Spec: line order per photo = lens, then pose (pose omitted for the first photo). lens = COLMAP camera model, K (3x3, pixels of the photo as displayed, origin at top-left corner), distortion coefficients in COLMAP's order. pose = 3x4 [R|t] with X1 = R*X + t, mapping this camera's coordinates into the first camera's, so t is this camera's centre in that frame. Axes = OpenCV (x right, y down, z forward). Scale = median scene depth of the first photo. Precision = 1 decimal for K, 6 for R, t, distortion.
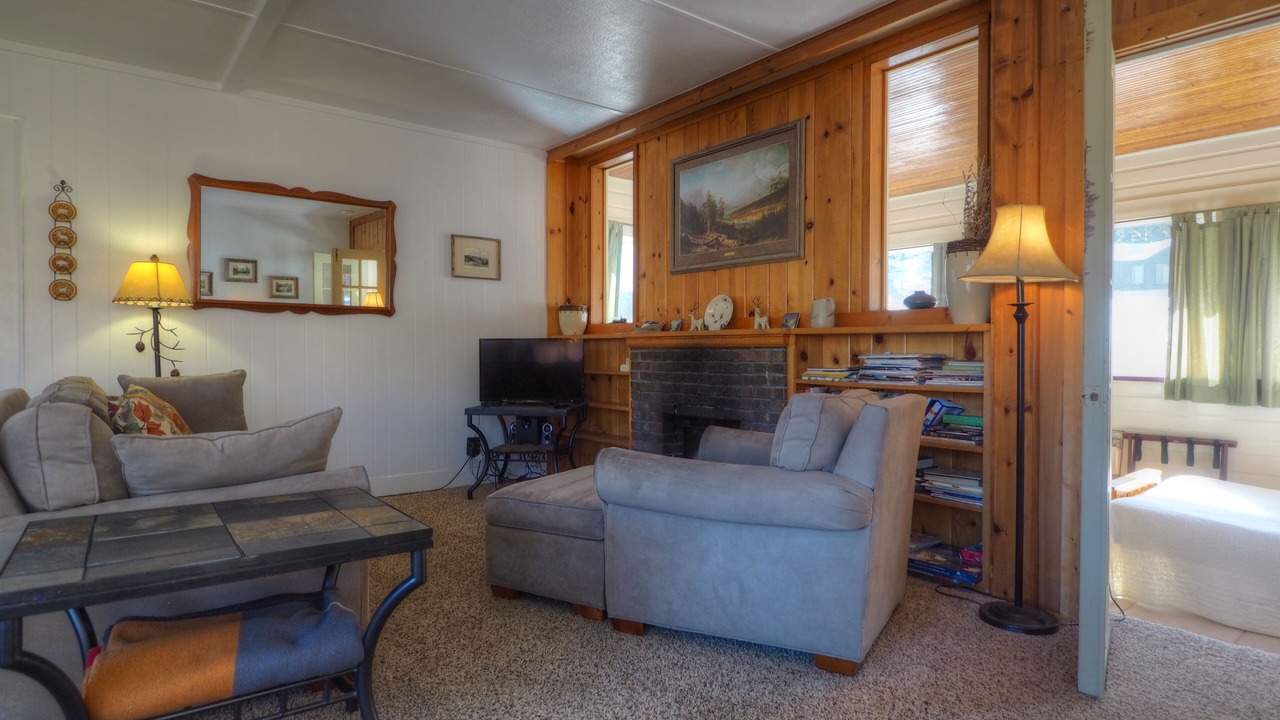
lens RADIAL K [[711.1, 0, 639.1], [0, 711.1, 361.7], [0, 0, 1]] dist [-0.002106, 0.000072]
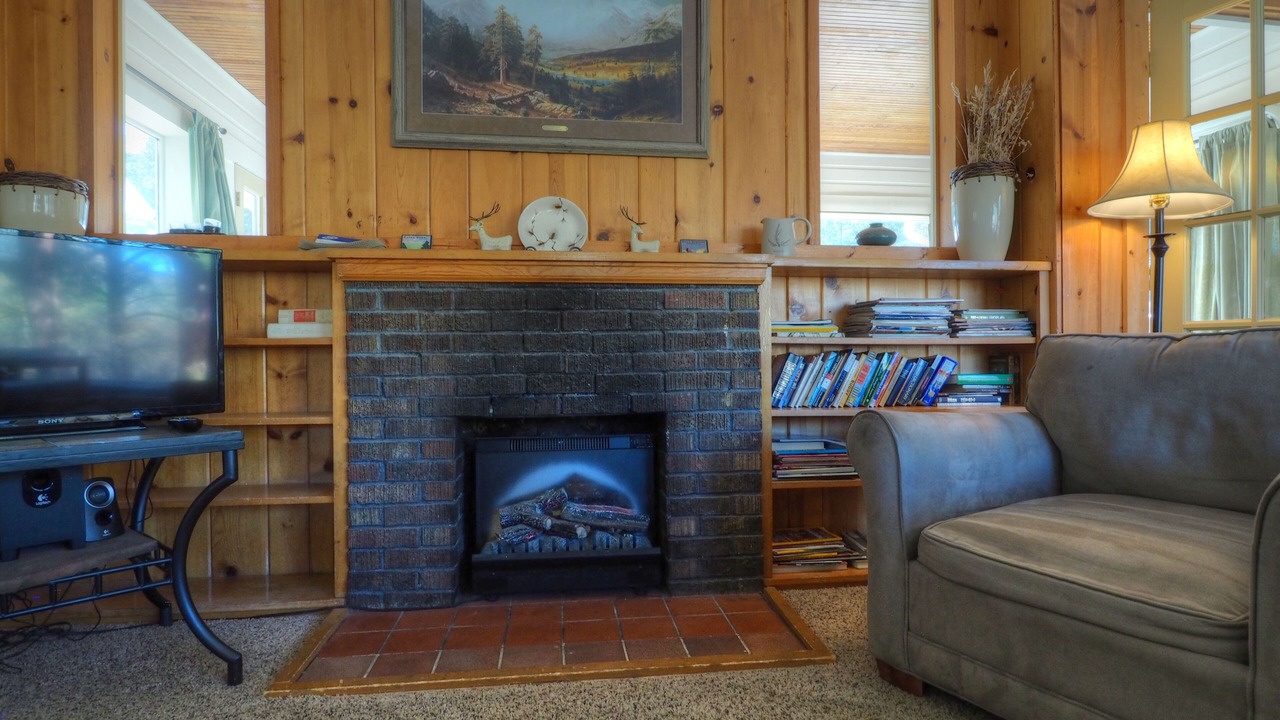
lens RADIAL K [[711.1, 0, 641.2], [0, 711.1, 354.0], [0, 0, 1]] dist [-0.002106, 0.000072]
pose [[0.507952, -0.008362, 0.861345, -0.338070], [0.019983, 0.999798, -0.002078, 0.033396], [-0.861154, 0.018268, 0.508016, 0.665088]]
